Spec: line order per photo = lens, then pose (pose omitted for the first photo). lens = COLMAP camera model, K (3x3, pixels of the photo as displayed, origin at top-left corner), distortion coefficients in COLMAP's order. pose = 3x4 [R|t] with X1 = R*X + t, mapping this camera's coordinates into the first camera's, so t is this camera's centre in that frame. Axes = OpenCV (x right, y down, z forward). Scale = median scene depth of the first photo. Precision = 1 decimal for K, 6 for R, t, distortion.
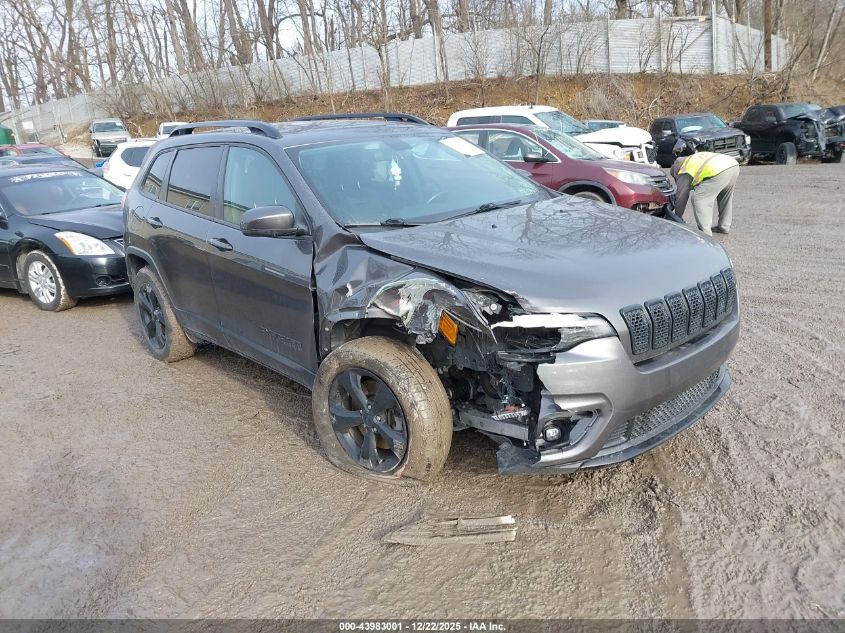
lens RADIAL K [[708.4, 0, 421.7], [0, 708.4, 299.8], [0, 0, 1]] dist [0.027982, -0.004820]
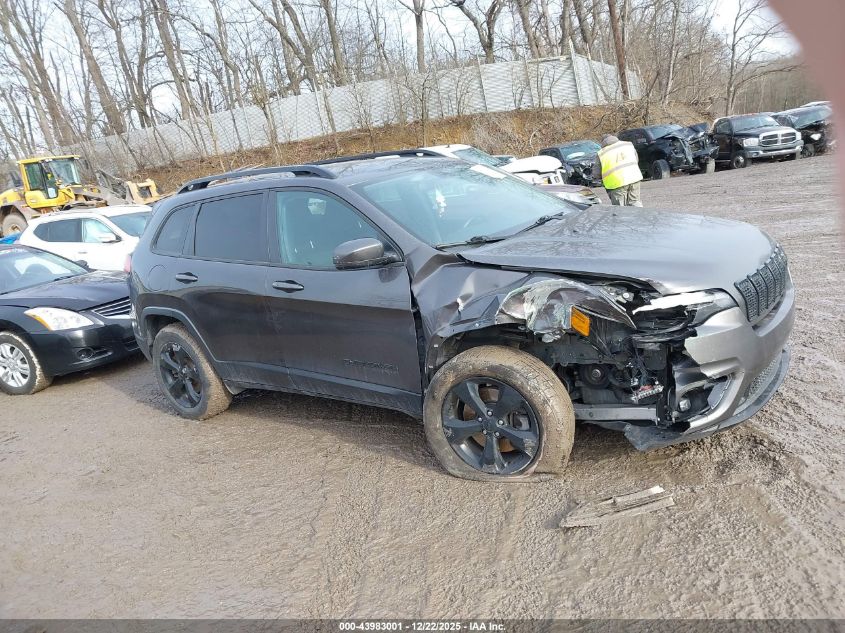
lens RADIAL K [[702.0, 0, 420.3], [0, 702.0, 294.7], [0, 0, 1]] dist [0.019957, -0.008050]
pose [[0.978266, -0.121784, 0.167822, -0.310879], [0.133628, 0.989143, -0.061153, 0.025929], [-0.158552, 0.082250, 0.983919, -0.022948]]
